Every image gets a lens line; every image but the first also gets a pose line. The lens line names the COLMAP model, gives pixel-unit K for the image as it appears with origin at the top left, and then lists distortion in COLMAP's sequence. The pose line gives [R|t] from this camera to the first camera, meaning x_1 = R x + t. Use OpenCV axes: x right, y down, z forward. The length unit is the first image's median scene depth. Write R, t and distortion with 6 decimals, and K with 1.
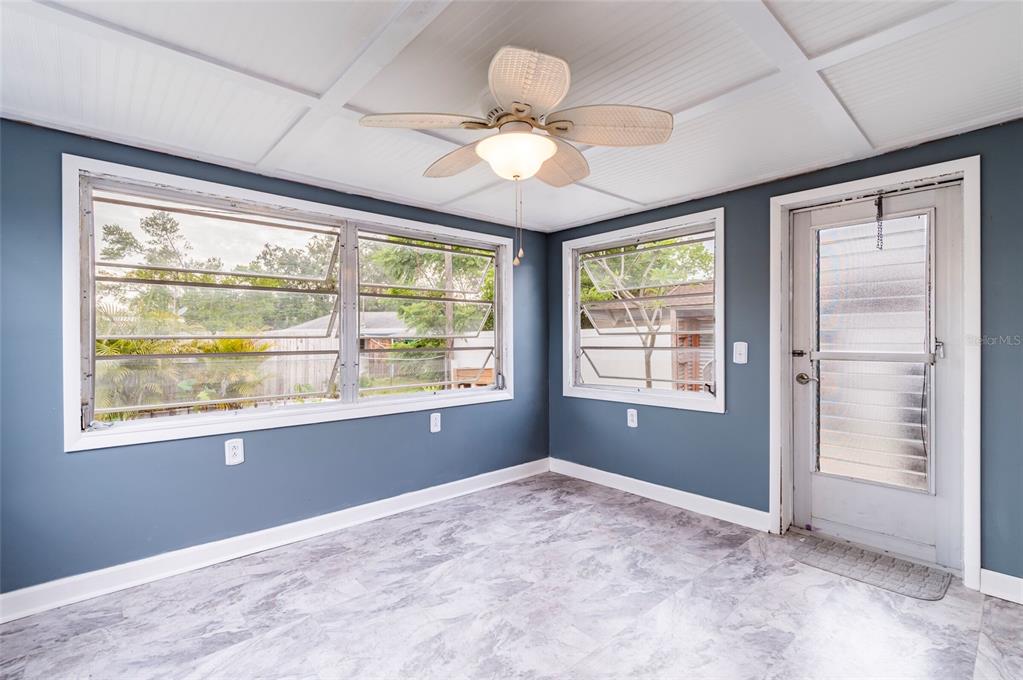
lens RADIAL K [[467.6, 0, 510.7], [0, 467.6, 337.1], [0, 0, 1]] dist [-0.001437, -0.000165]
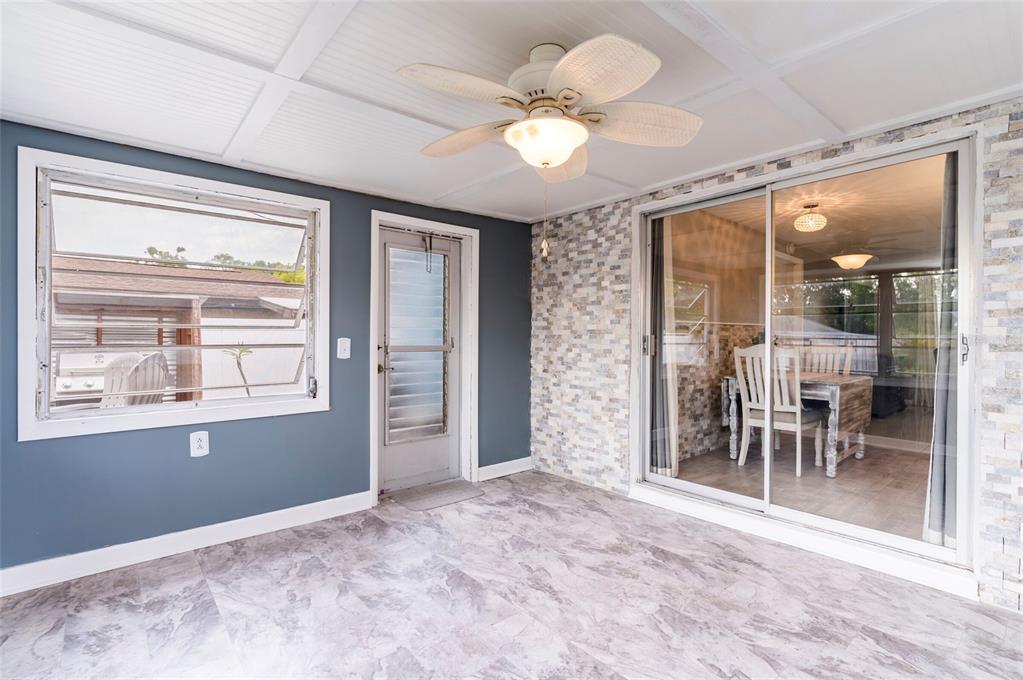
lens RADIAL K [[477.4, 0, 511.5], [0, 477.4, 340.0], [0, 0, 1]] dist [-0.000393, 0.000090]
pose [[0.025858, -0.002880, 0.999661, -0.581324], [-0.007962, 0.999964, 0.003087, 0.008811], [-0.999634, -0.008039, 0.025835, 0.631096]]
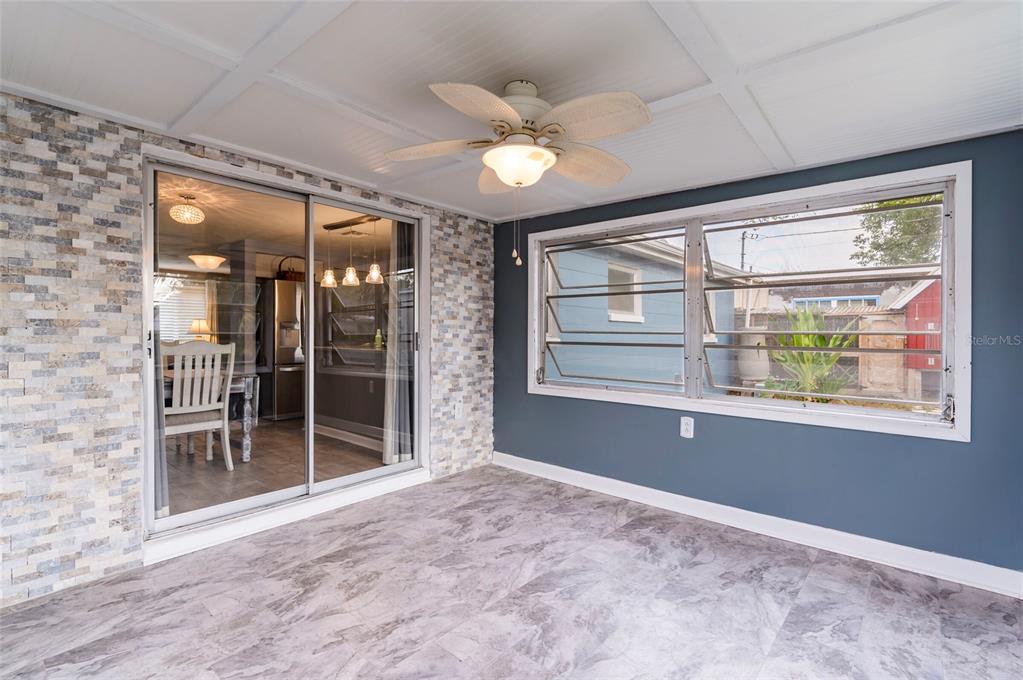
lens RADIAL K [[473.2, 0, 512.0], [0, 473.2, 344.0], [0, 0, 1]] dist [-0.002634, -0.000381]
pose [[-0.992084, -0.000482, -0.125574, -0.479890], [-0.001987, 0.999928, 0.011860, 0.009138], [0.125560, 0.012015, -0.992013, 0.723756]]
